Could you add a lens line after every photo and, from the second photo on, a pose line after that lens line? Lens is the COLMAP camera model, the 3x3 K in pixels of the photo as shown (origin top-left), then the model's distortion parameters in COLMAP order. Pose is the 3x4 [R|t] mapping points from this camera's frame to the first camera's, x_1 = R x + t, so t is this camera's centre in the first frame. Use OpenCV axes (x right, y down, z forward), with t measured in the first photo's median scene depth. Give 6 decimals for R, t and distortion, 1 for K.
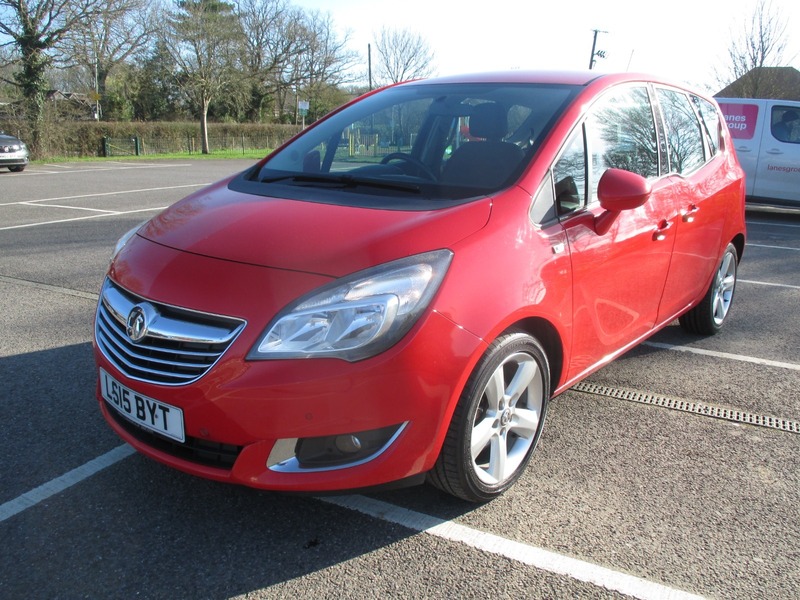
lens RADIAL K [[666.9, 0, 402.6], [0, 666.9, 303.6], [0, 0, 1]] dist [-0.027596, -0.006148]
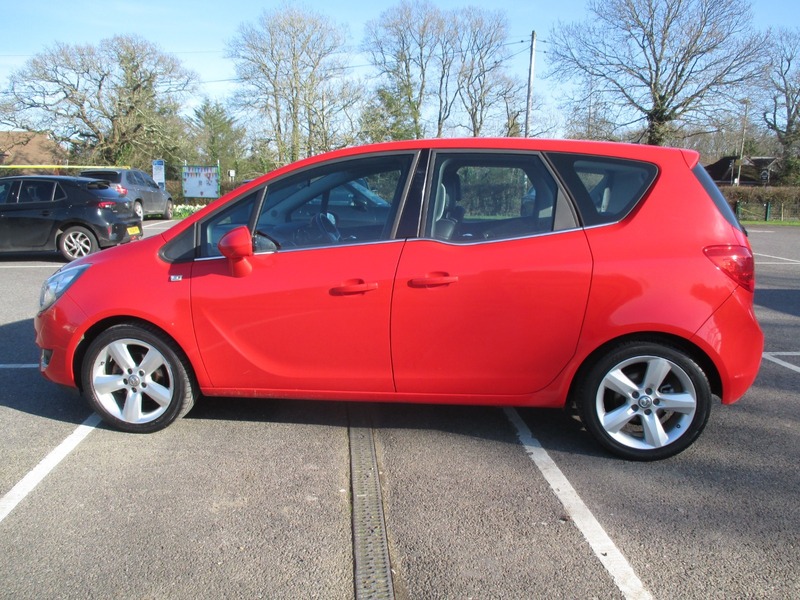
lens RADIAL K [[666.9, 0, 402.6], [0, 666.9, 303.6], [0, 0, 1]] dist [-0.027596, -0.006148]
pose [[0.538158, 0.135904, -0.831815, 0.189864], [-0.211623, 0.977087, 0.022726, -0.018475], [0.815844, 0.163801, 0.554587, 0.068553]]
